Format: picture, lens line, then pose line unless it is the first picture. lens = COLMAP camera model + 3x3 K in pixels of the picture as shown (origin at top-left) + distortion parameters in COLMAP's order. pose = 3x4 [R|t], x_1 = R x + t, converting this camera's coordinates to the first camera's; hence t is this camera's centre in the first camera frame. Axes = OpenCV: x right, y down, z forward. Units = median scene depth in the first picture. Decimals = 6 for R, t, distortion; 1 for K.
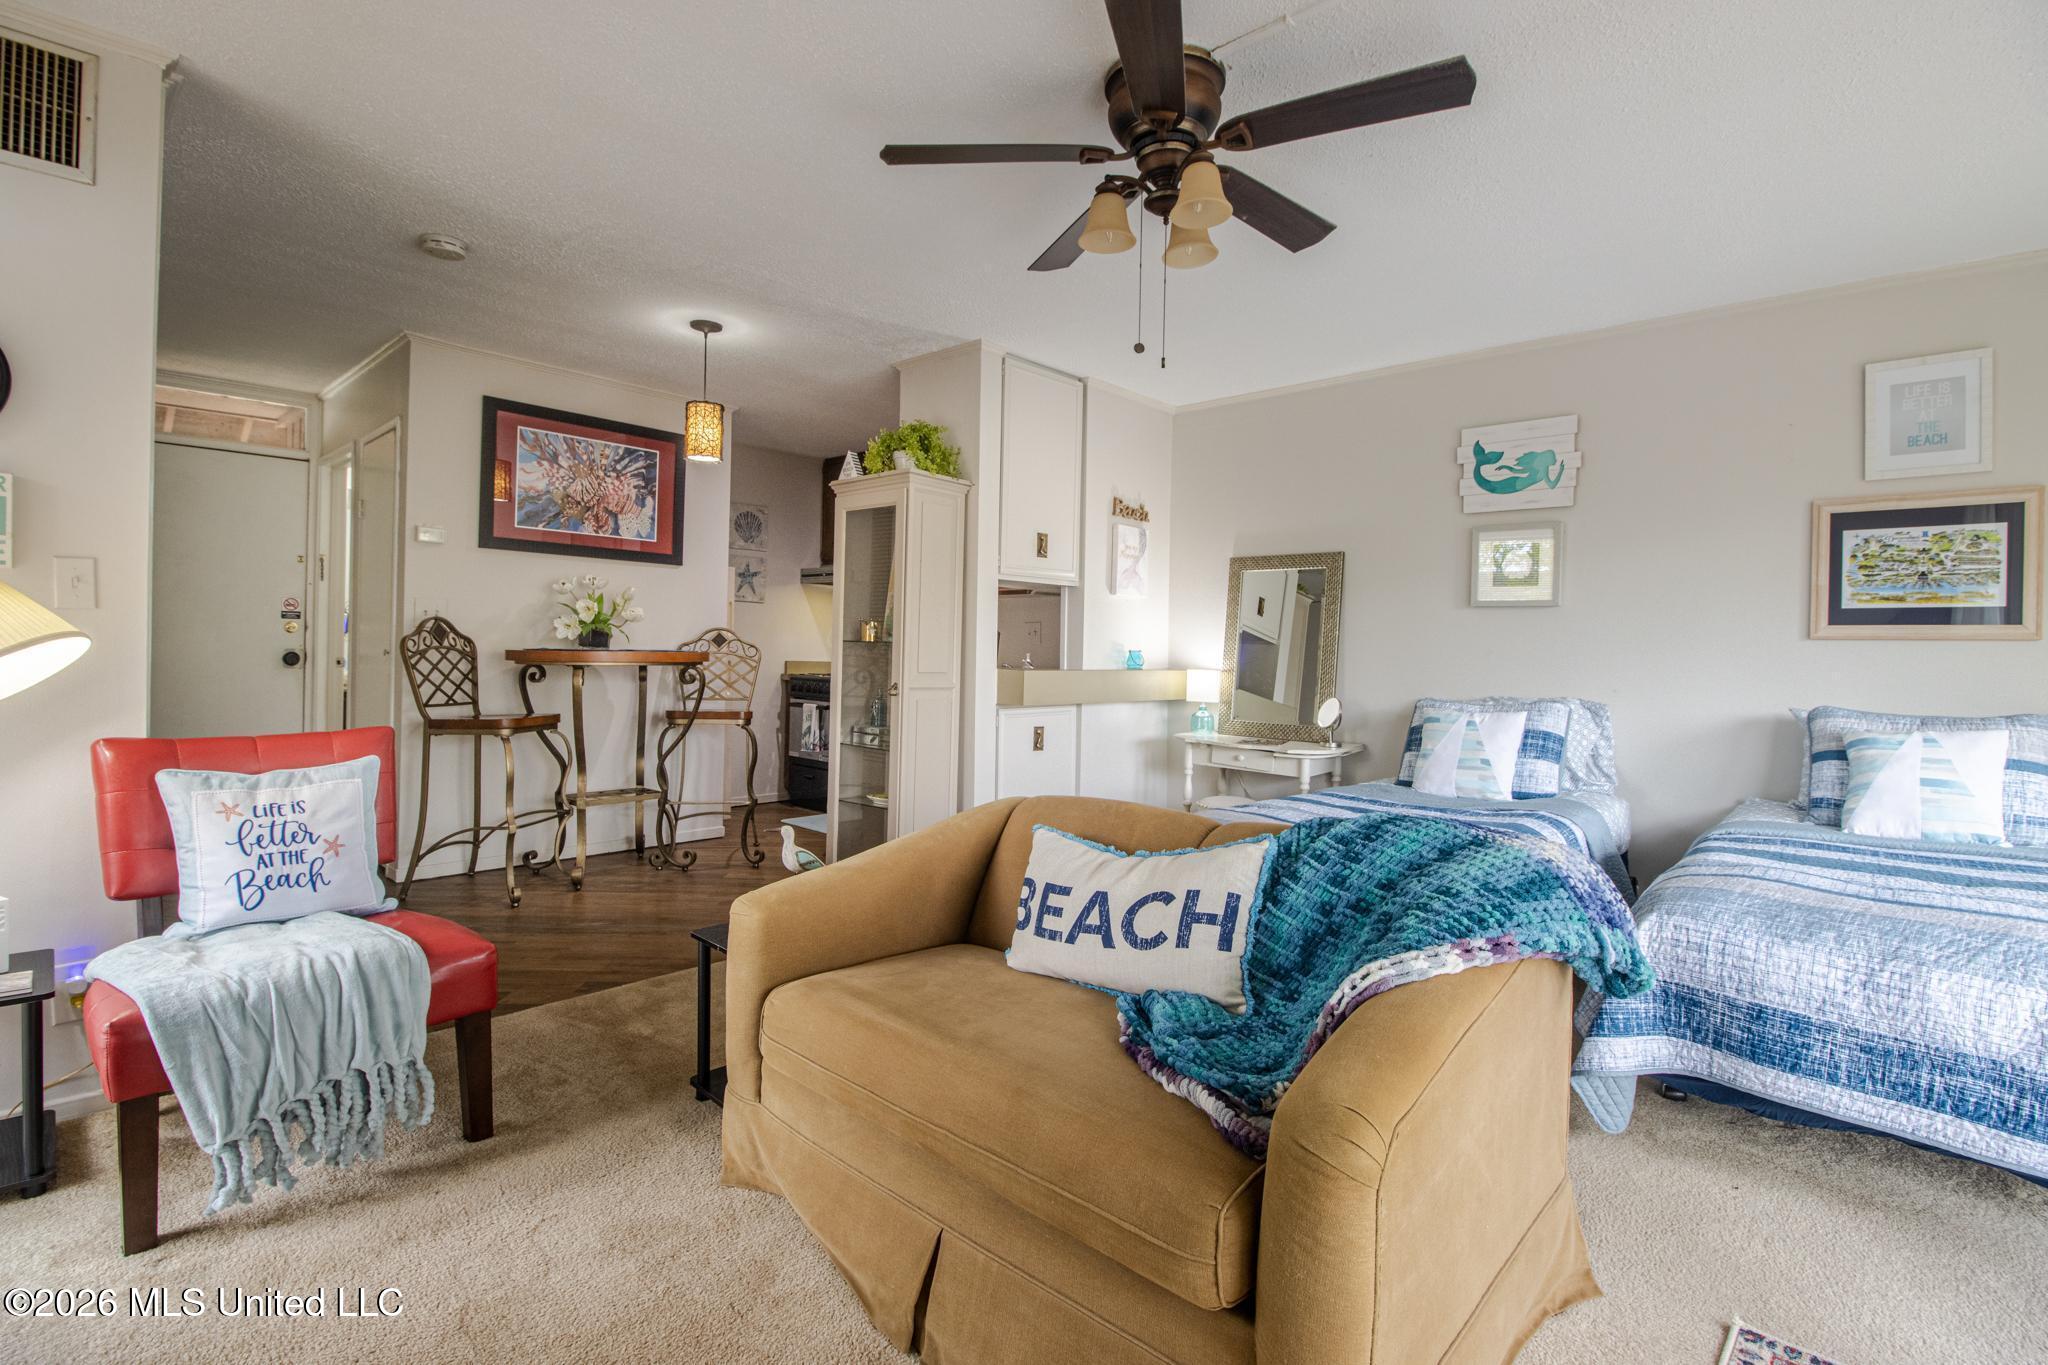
lens RADIAL K [[956.8, 0, 1032.8], [0, 956.8, 655.2], [0, 0, 1]] dist [-0.009692, -0.007412]
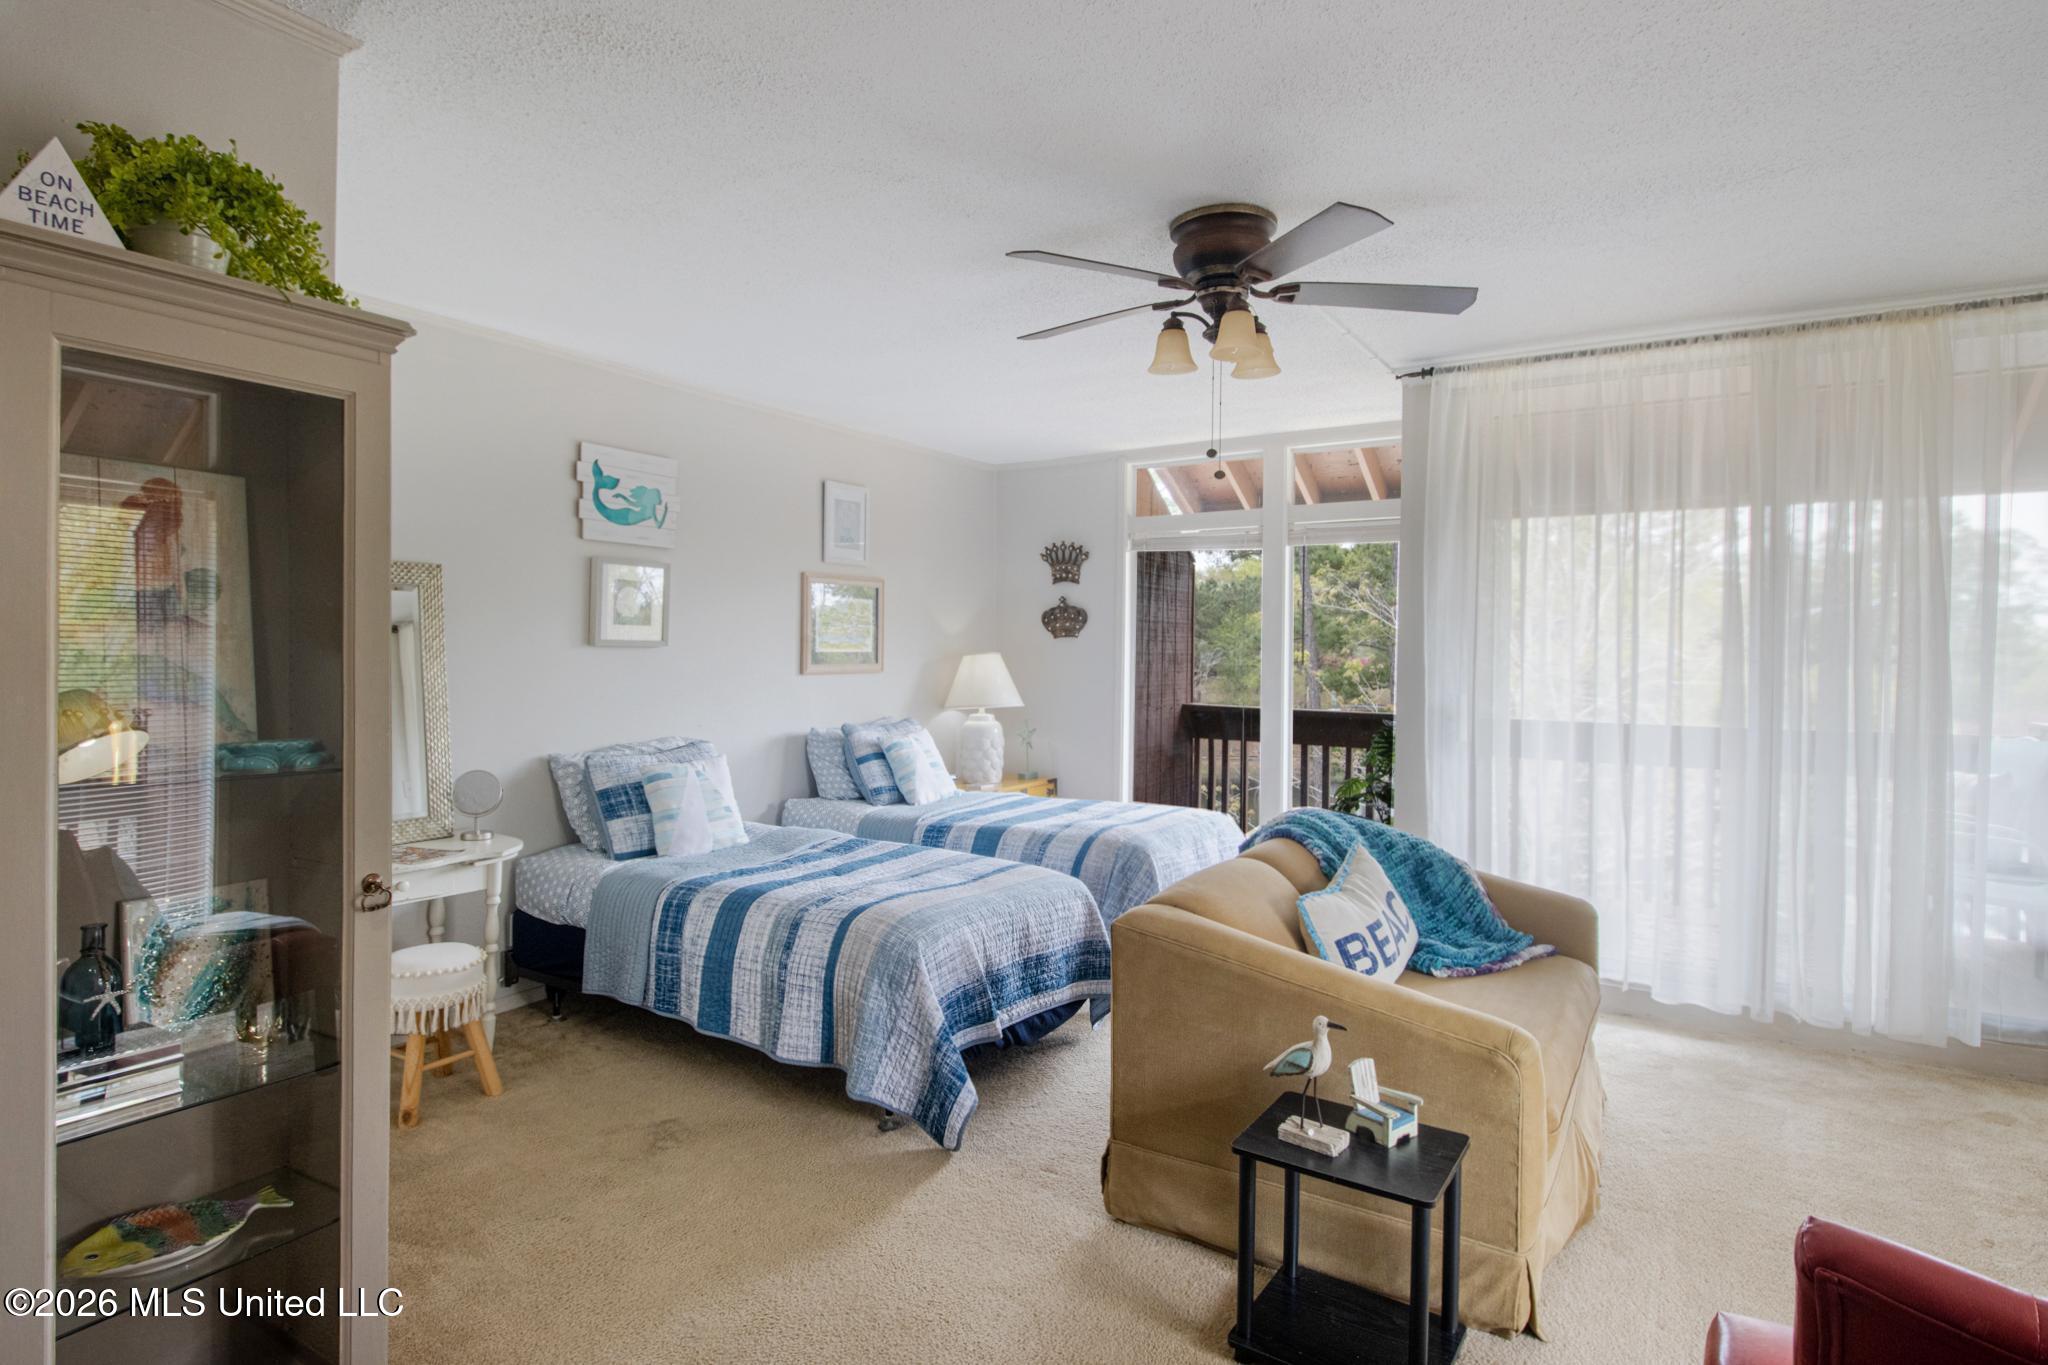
lens RADIAL K [[1053.2, 0, 1005.9], [0, 1053.2, 664.3], [0, 0, 1]] dist [-0.009046, -0.003724]
pose [[-0.167437, -0.031499, 0.985379, -0.569115], [0.000085, 0.999489, 0.031965, -0.064839], [-0.985883, 0.005436, -0.167349, 0.785408]]
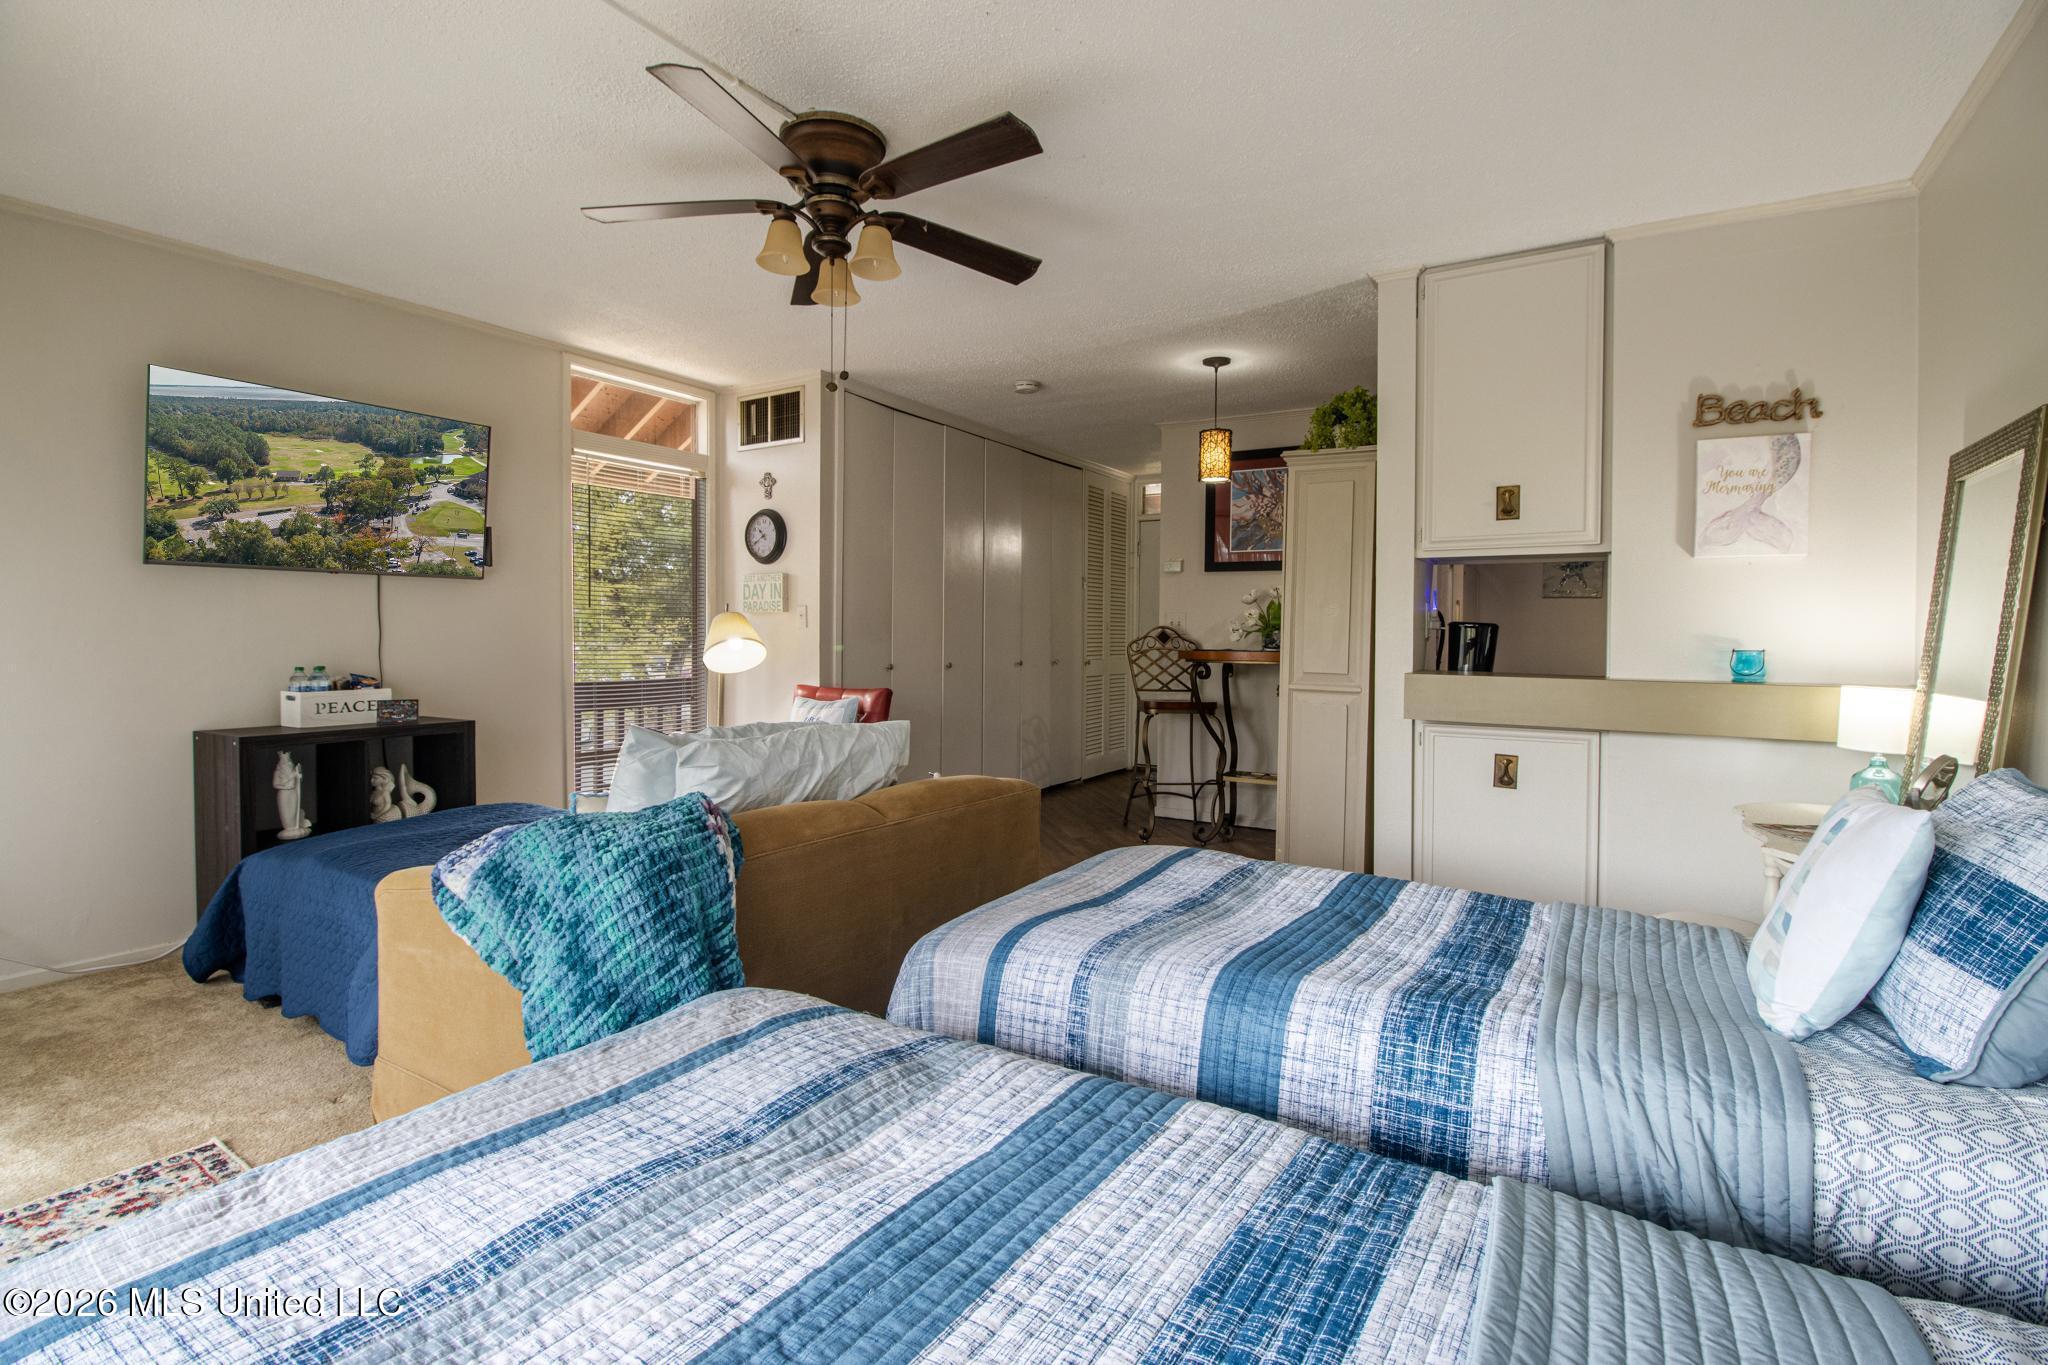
lens RADIAL K [[956.8, 0, 1025.1], [0, 956.8, 660.0], [0, 0, 1]] dist [-0.009692, -0.007412]
pose [[0.190096, 0.006062, -0.981747, 0.699470], [-0.014211, 0.999893, 0.003422, 0.006418], [0.981663, 0.013301, 0.190162, 0.552941]]
